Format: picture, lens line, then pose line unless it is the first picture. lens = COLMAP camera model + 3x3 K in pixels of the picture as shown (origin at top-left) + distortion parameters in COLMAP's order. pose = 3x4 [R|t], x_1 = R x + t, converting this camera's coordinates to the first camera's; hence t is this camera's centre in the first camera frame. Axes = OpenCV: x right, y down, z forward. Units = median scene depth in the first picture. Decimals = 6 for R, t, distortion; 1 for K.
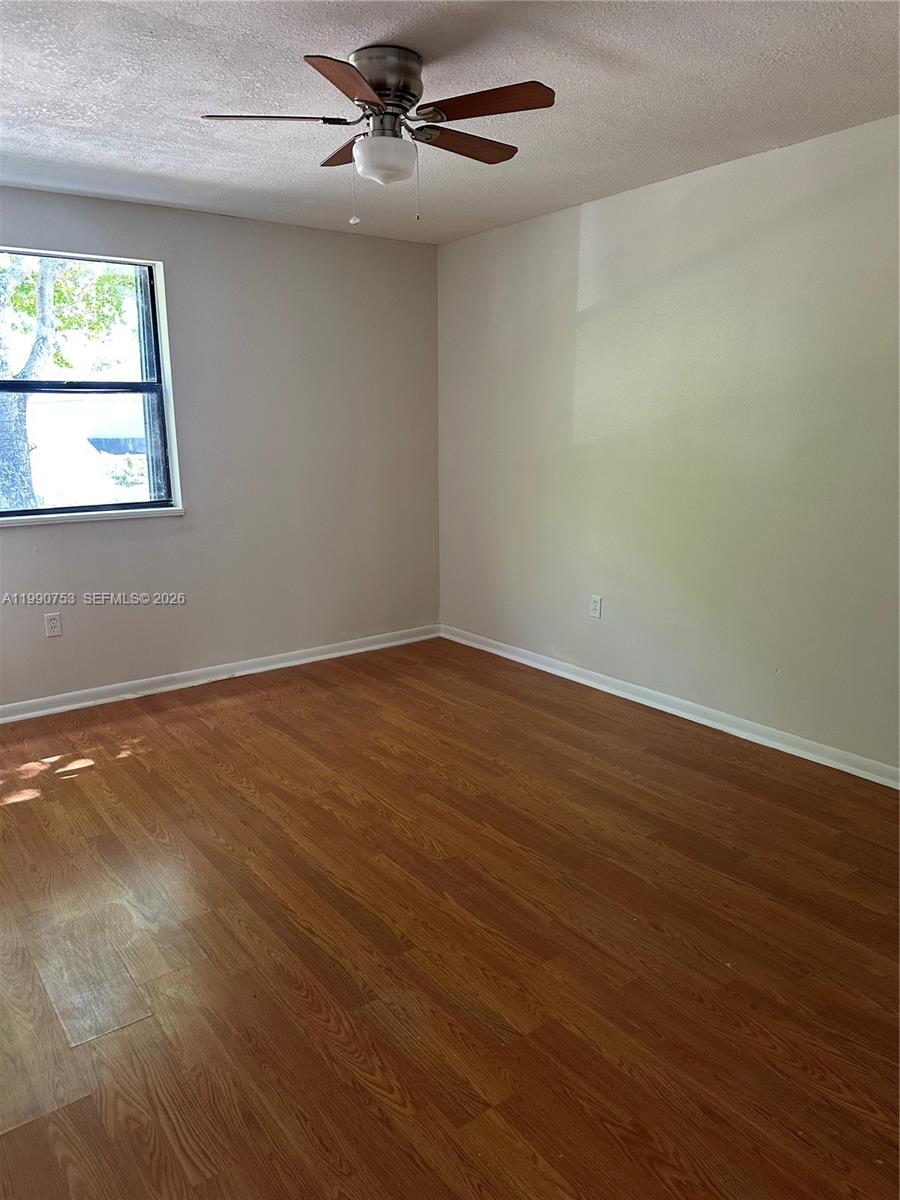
lens RADIAL K [[836.8, 0, 450.8], [0, 836.8, 572.2], [0, 0, 1]] dist [0.115917, -0.187137]
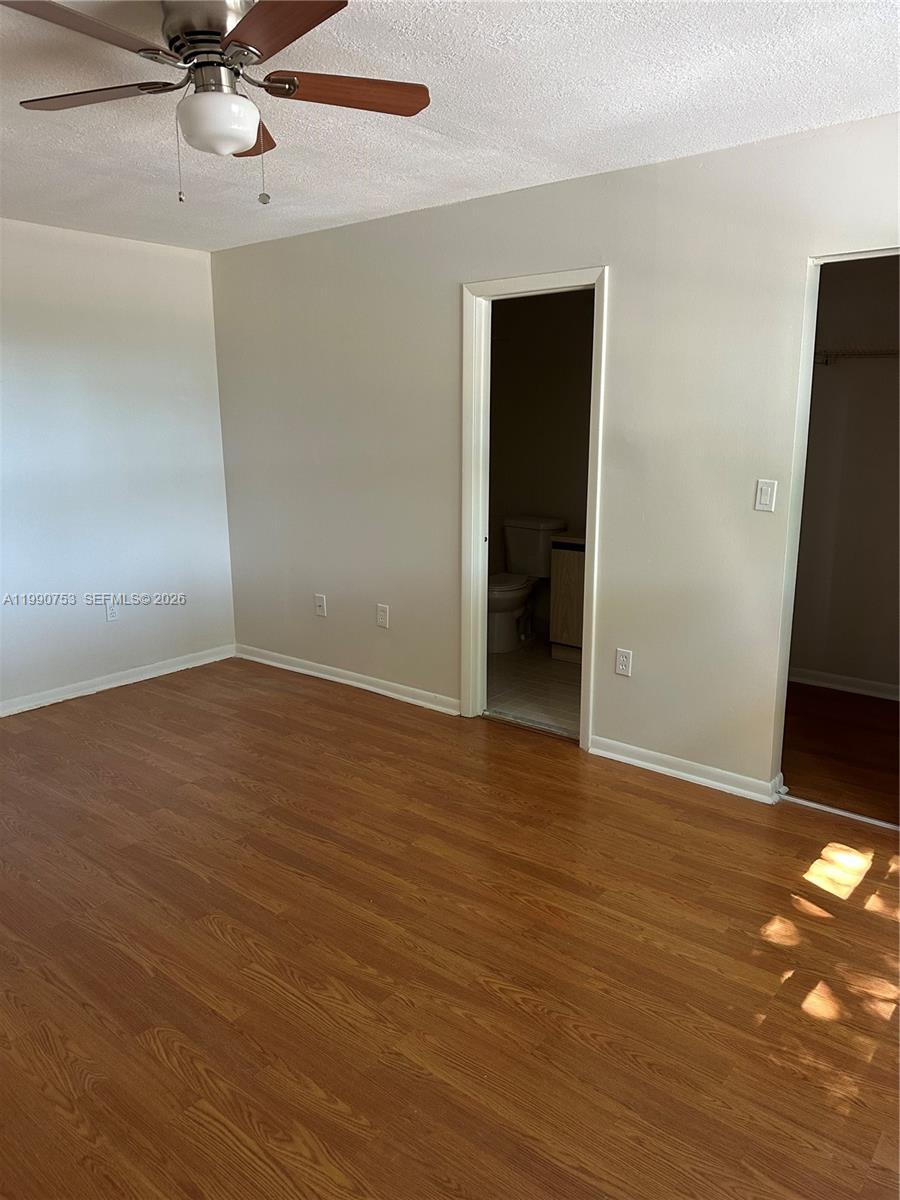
lens RADIAL K [[881.8, 0, 451.4], [0, 881.8, 559.3], [0, 0, 1]] dist [0.041706, -0.060828]
pose [[-0.972569, 0.052419, -0.226633, -0.048656], [-0.026717, 0.942659, 0.332685, -0.263579], [0.231076, 0.329614, -0.915401, 1.326586]]
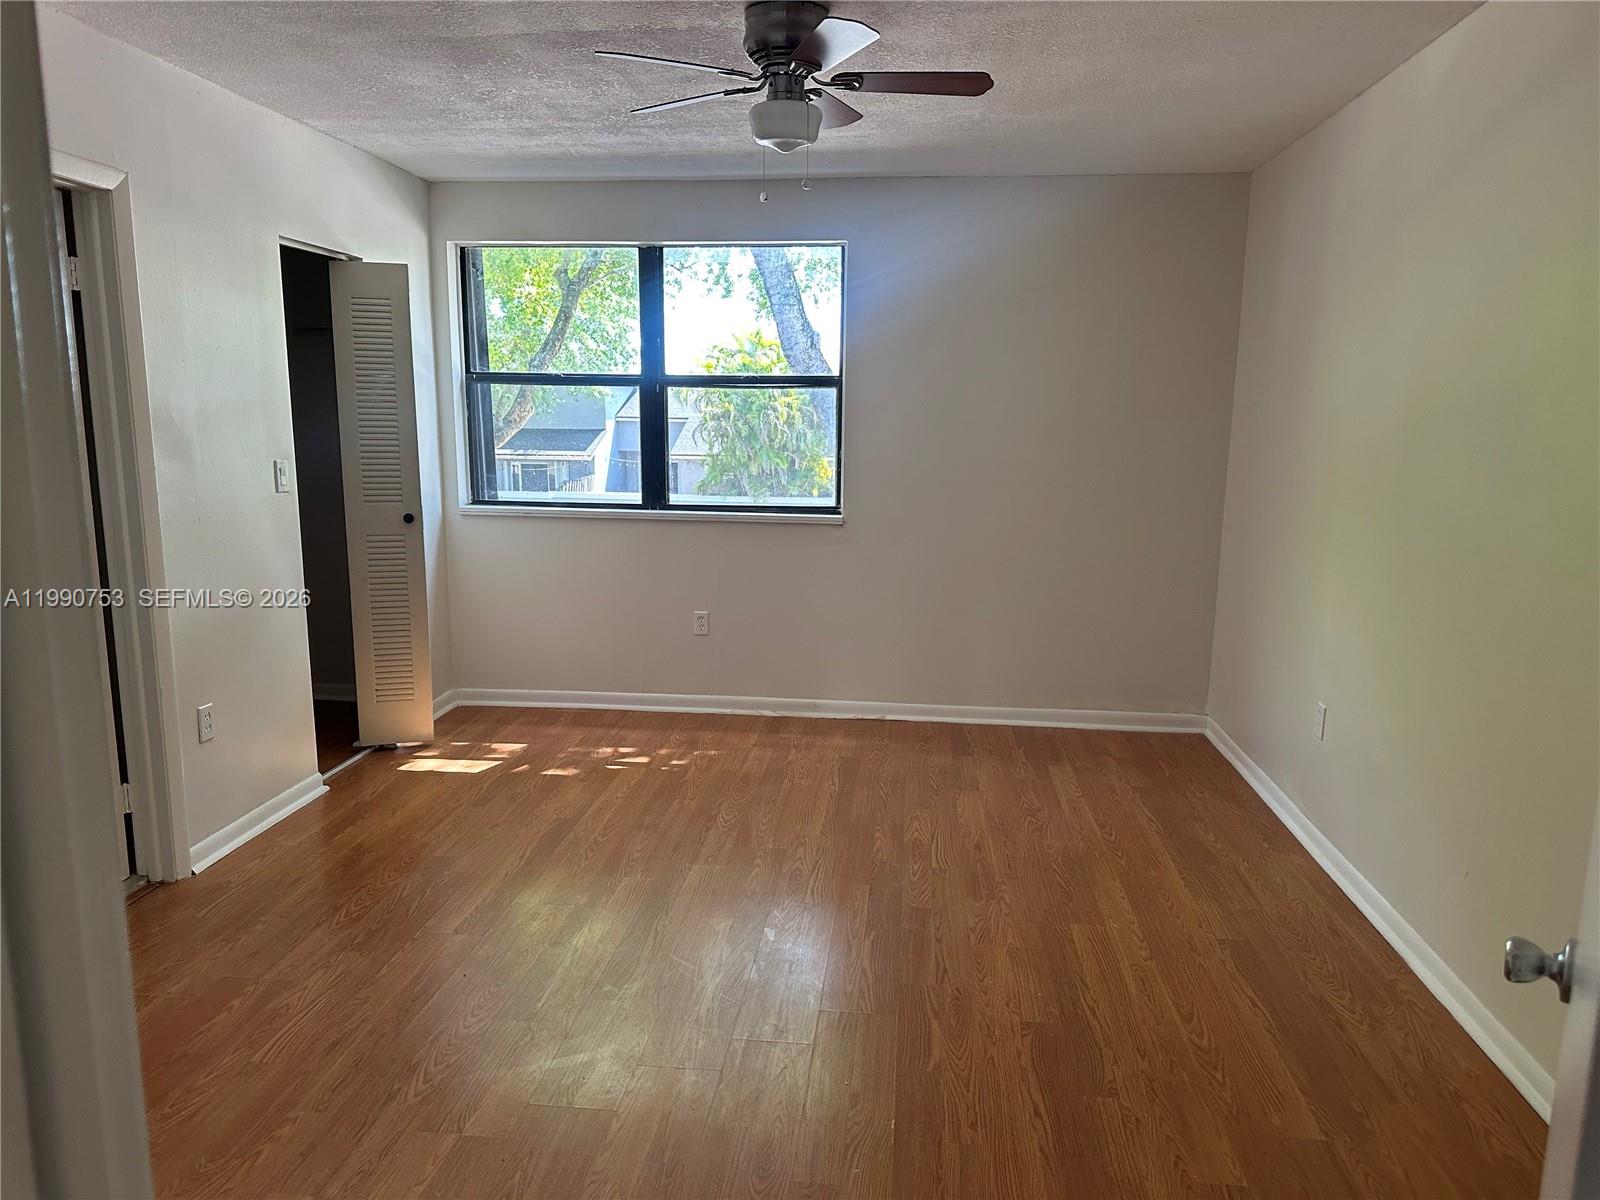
lens RADIAL K [[1115.7, 0, 800.0], [0, 1115.7, 600.0], [0, 0, 1]] dist [0.115917, -0.187137]
pose [[0.738312, 0.130423, -0.661729, 0.512124], [-0.138206, 0.989561, 0.040836, -0.036325], [0.660147, 0.061305, 0.748630, 0.114983]]
